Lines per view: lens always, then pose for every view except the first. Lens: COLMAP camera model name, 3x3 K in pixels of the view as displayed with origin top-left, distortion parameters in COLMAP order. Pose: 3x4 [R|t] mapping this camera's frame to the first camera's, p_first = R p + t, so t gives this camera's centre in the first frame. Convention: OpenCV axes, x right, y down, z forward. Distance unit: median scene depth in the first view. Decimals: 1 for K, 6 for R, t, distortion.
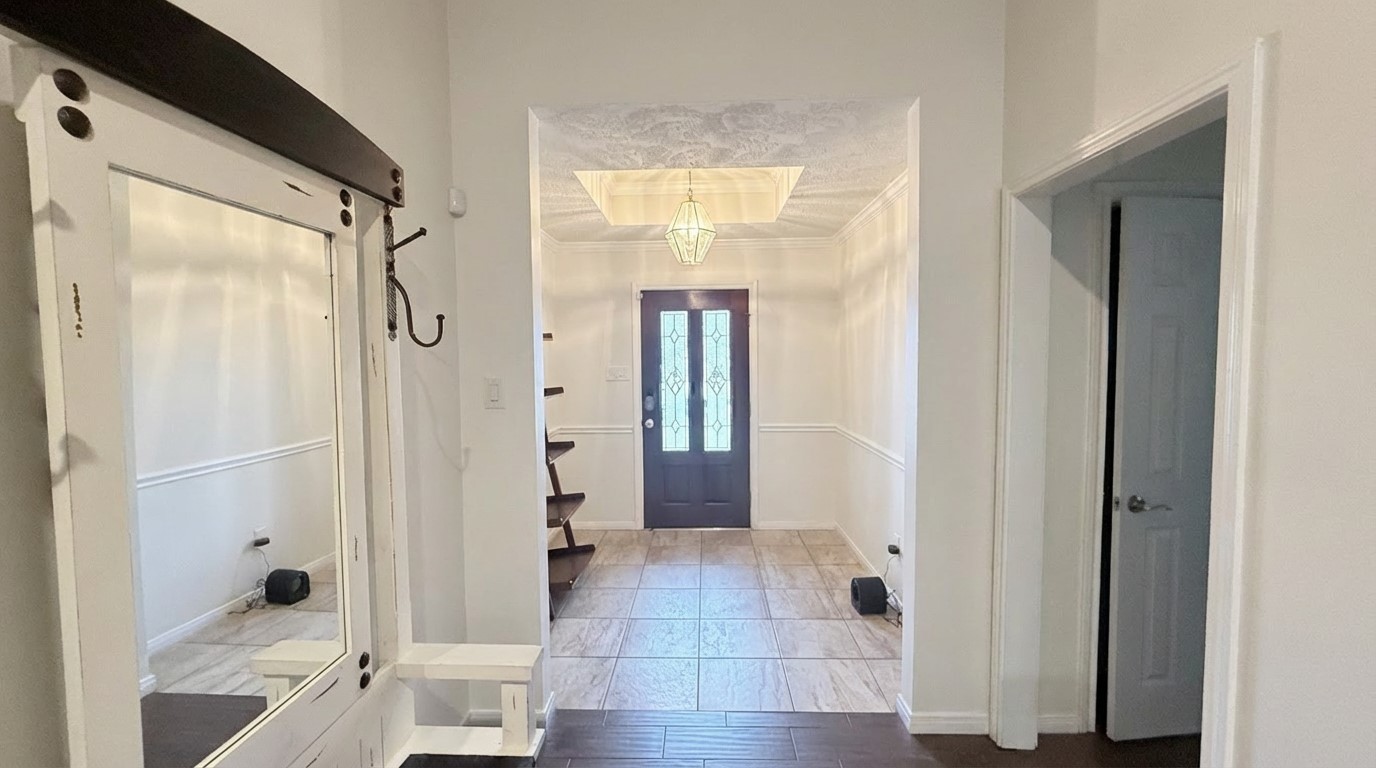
lens RADIAL K [[546.4, 0, 686.2], [0, 546.4, 383.0], [0, 0, 1]] dist [0.001468, -0.000427]
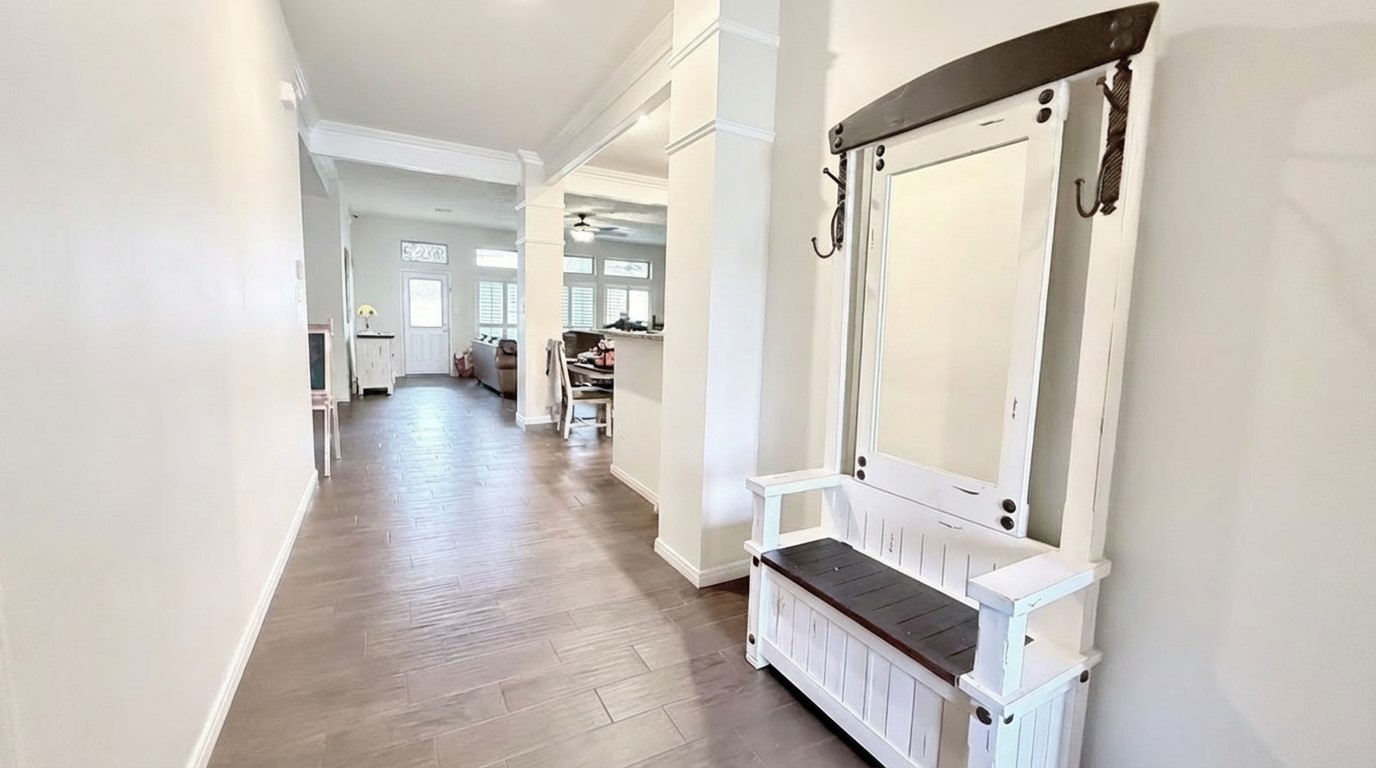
lens RADIAL K [[546.4, 0, 694.2], [0, 546.4, 380.1], [0, 0, 1]] dist [0.001468, -0.000427]
pose [[-0.840535, 0.039846, -0.540290, 0.618886], [-0.053062, 0.986441, 0.155299, 0.101495], [0.539152, 0.159203, -0.827024, 1.634577]]
